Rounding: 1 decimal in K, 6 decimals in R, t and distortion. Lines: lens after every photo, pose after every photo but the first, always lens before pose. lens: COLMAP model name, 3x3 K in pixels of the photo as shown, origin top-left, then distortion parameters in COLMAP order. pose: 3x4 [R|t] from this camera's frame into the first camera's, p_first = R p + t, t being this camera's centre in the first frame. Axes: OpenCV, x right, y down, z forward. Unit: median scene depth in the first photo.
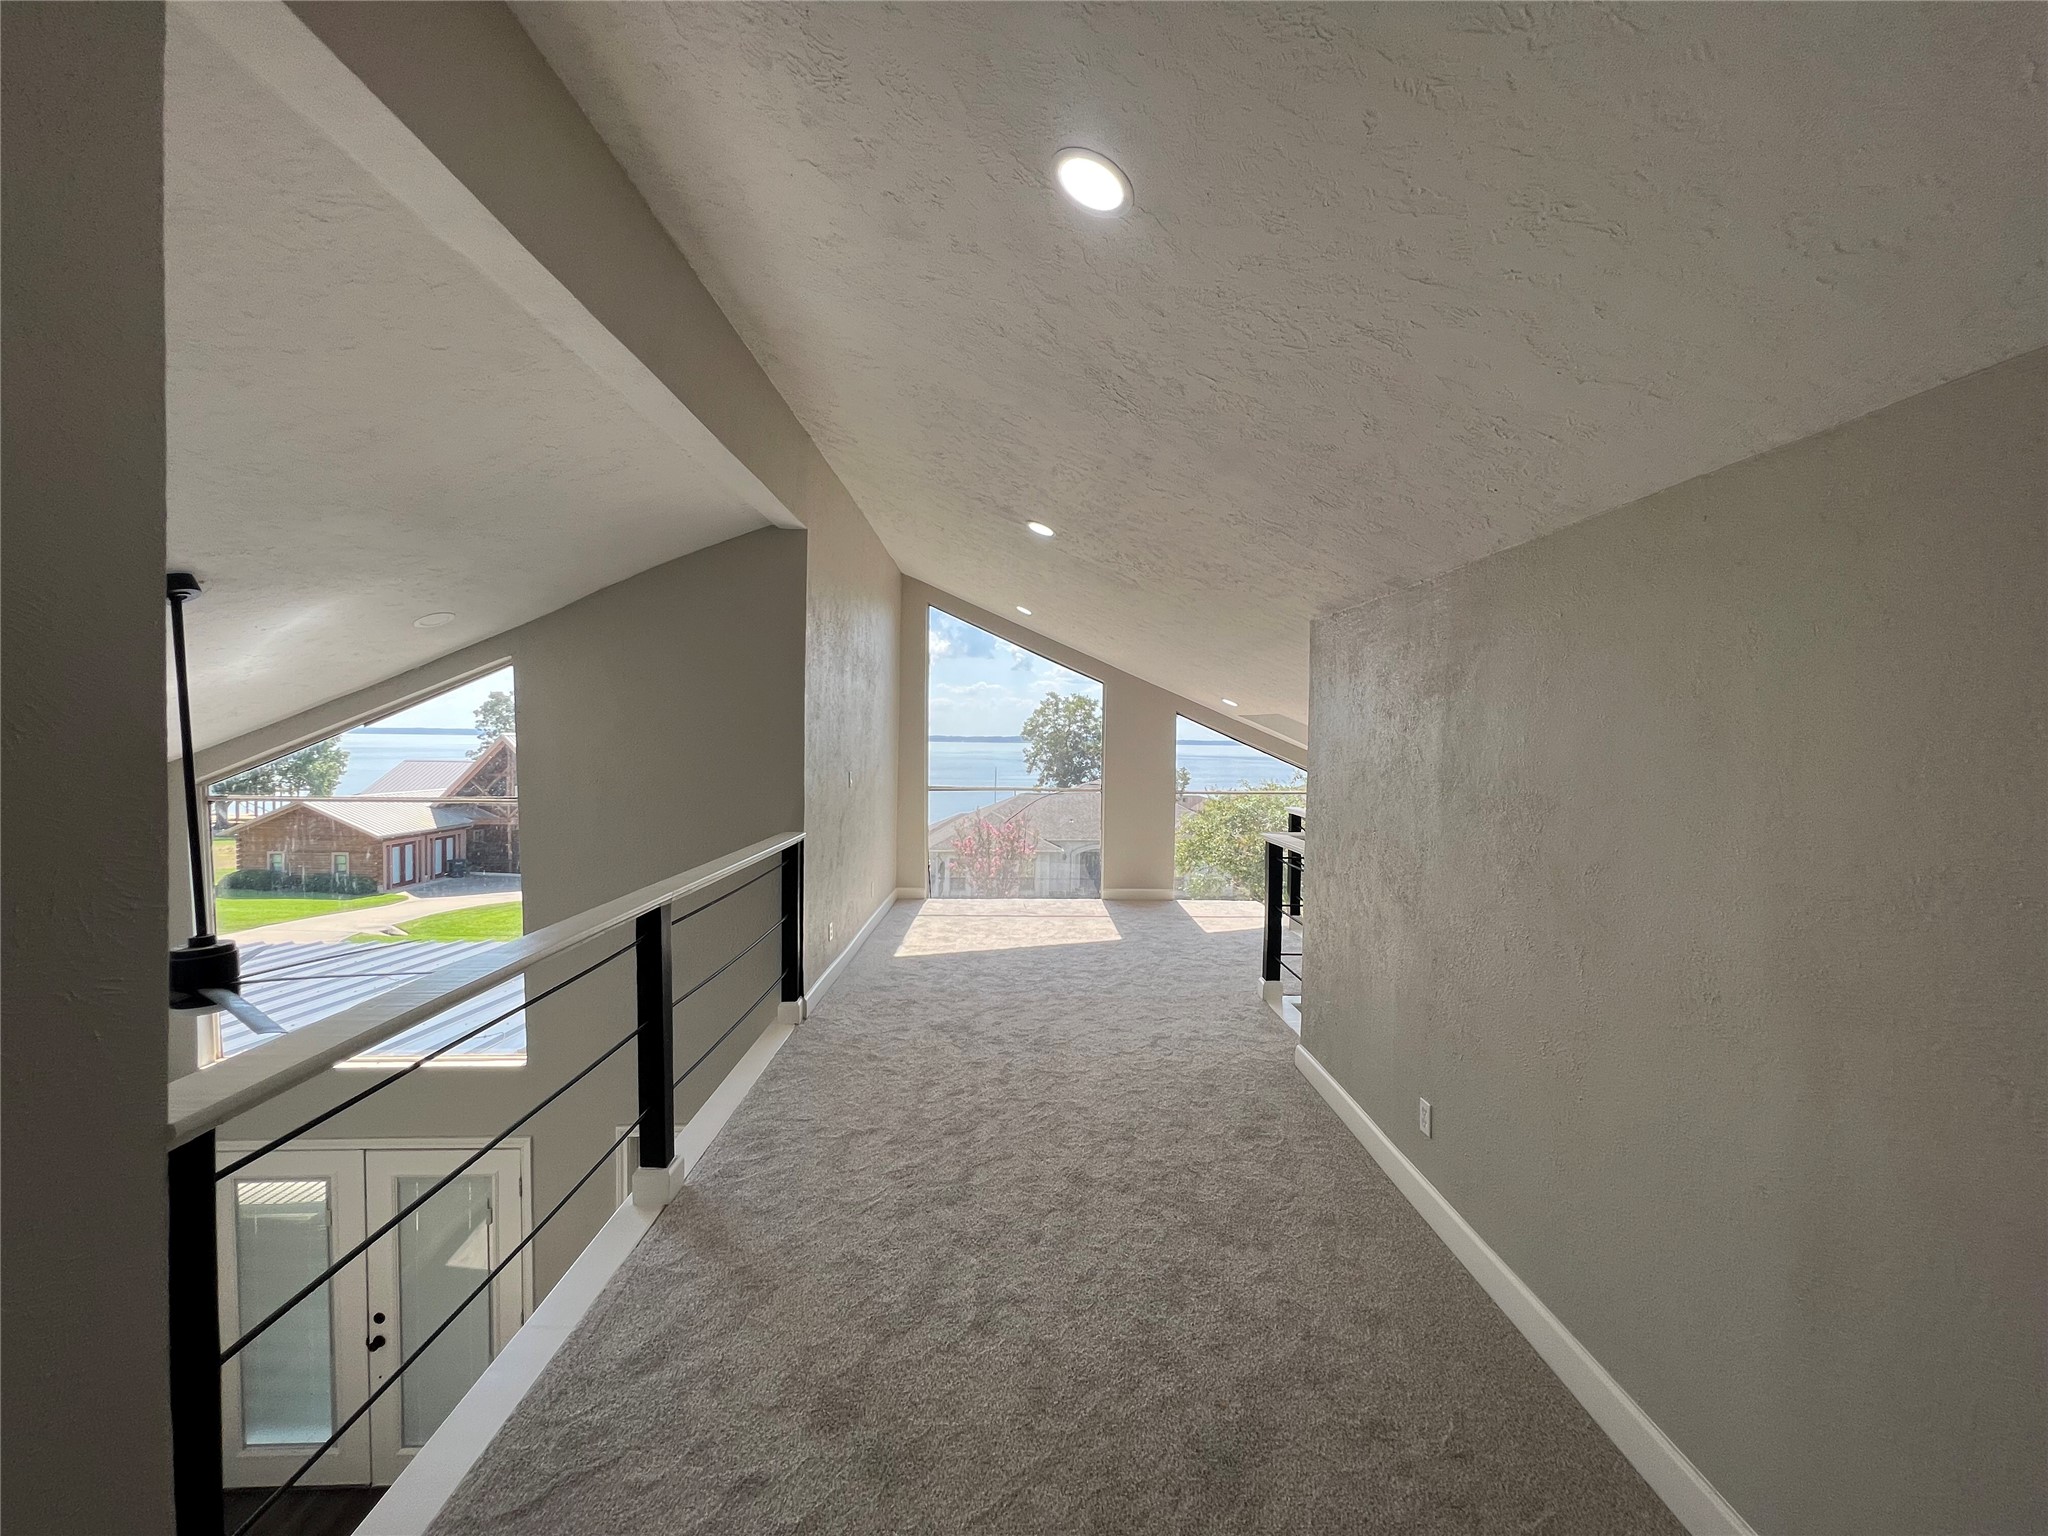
lens RADIAL K [[821.9, 0, 1033.2], [0, 821.9, 765.4], [0, 0, 1]] dist [-0.004696, 0.001367]
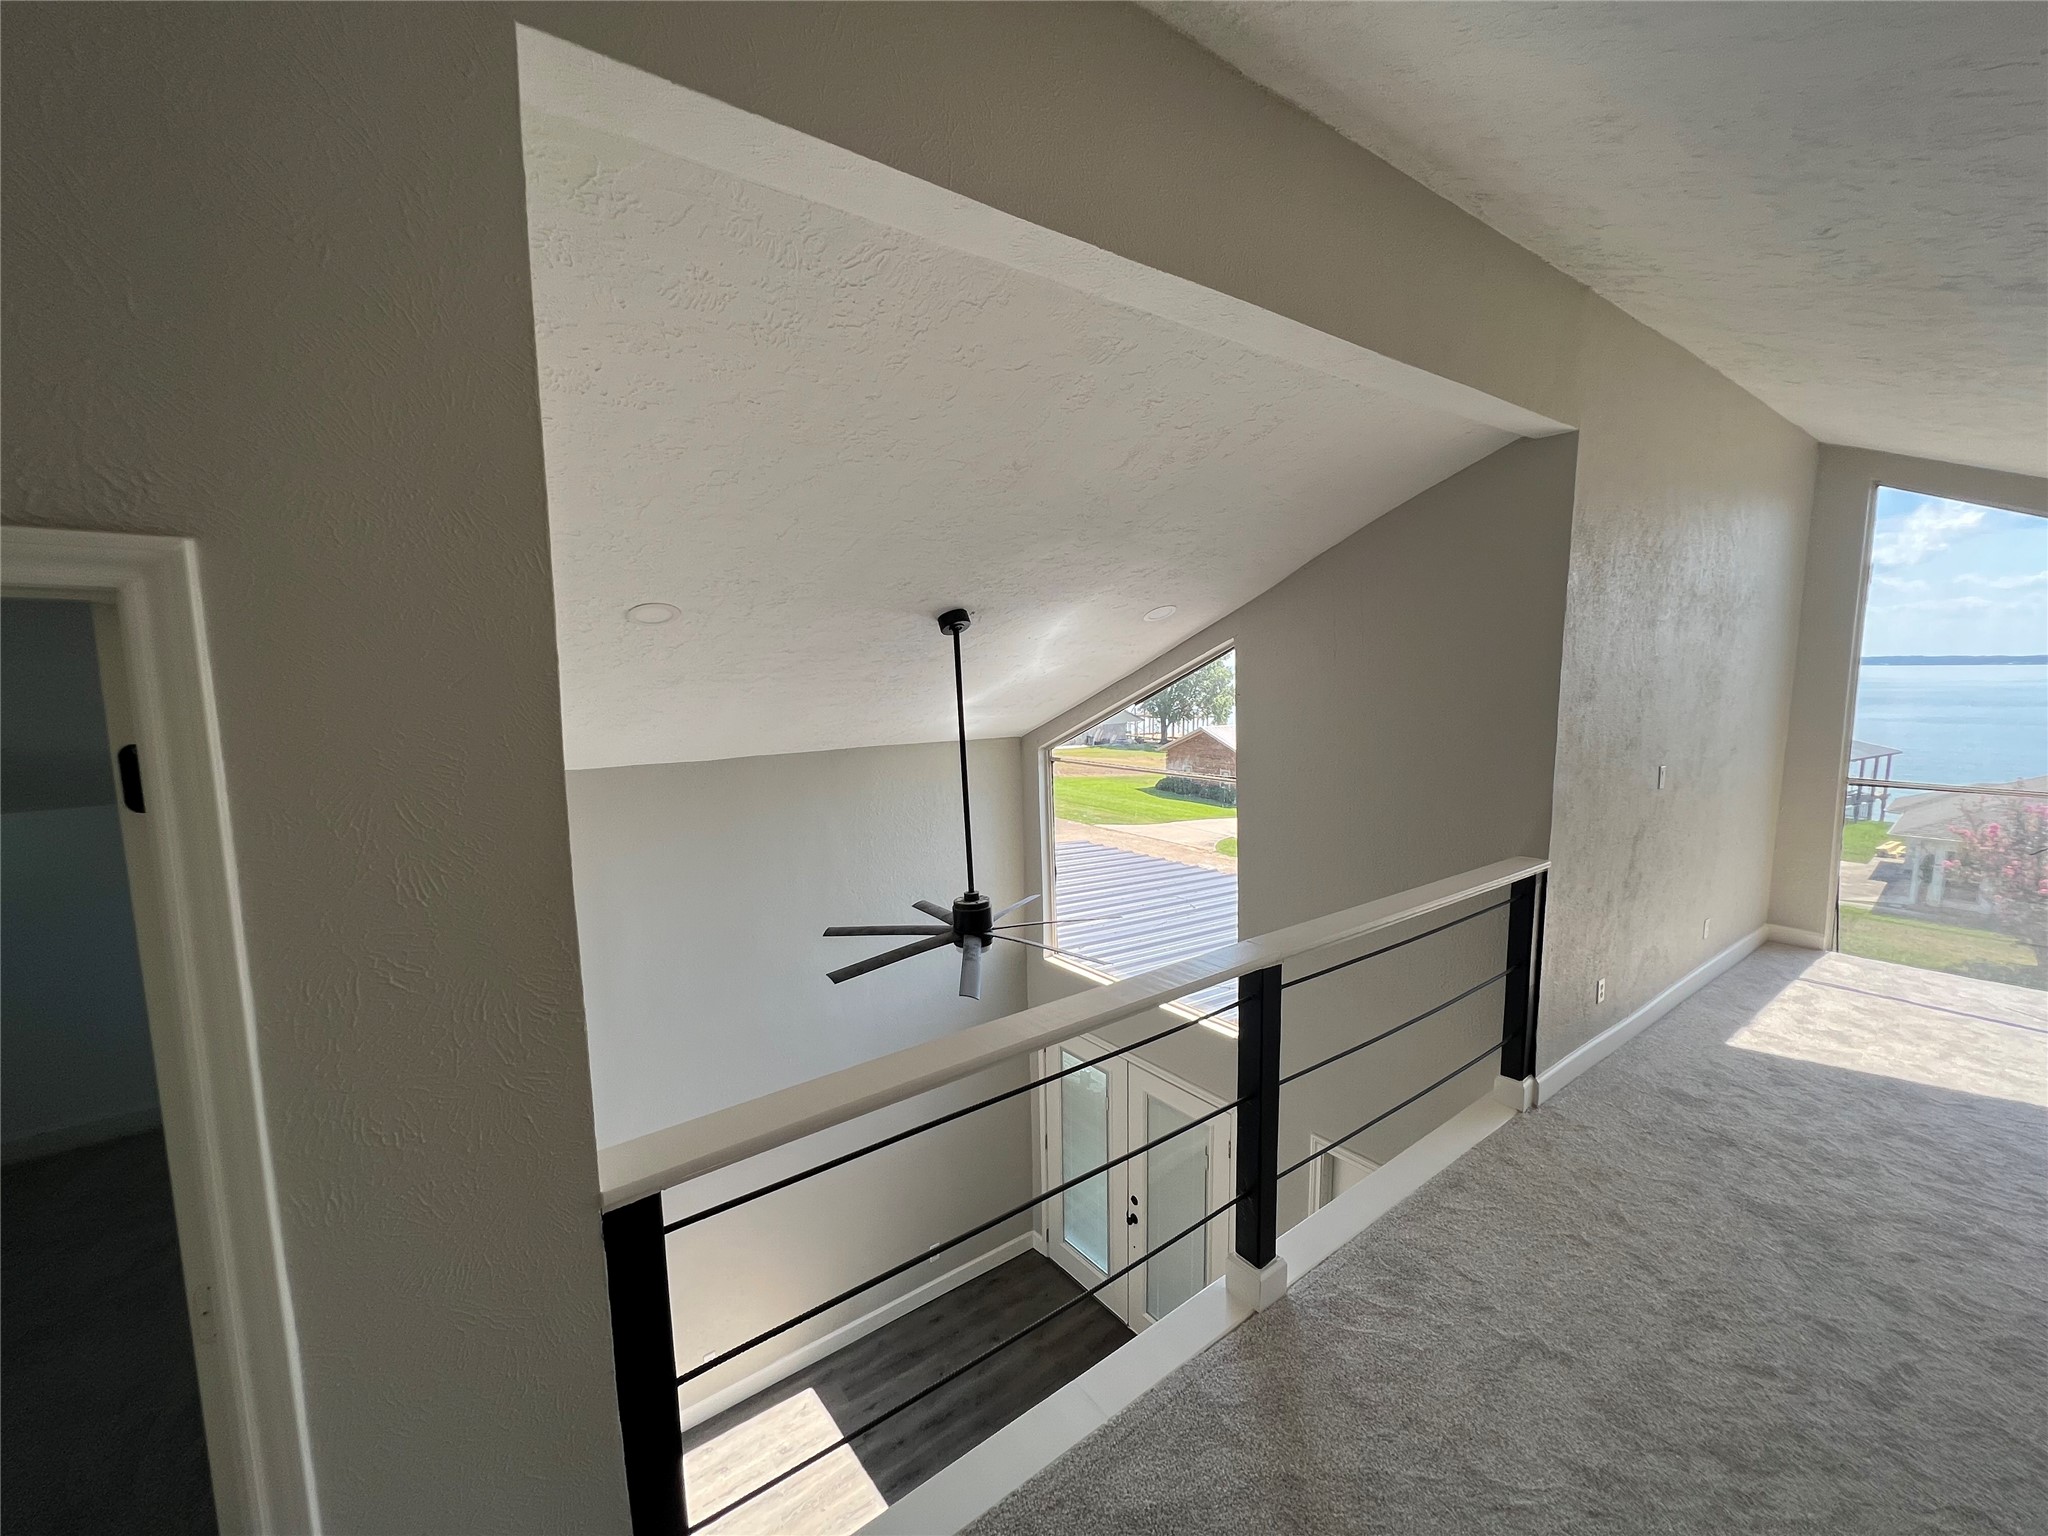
lens RADIAL K [[821.9, 0, 1021.6], [0, 821.9, 766.2], [0, 0, 1]] dist [-0.004696, 0.001367]
pose [[0.572520, 0.074691, -0.816481, 0.041443], [-0.006317, 0.996214, 0.086703, -0.062939], [0.819866, -0.044482, 0.570825, 0.211210]]
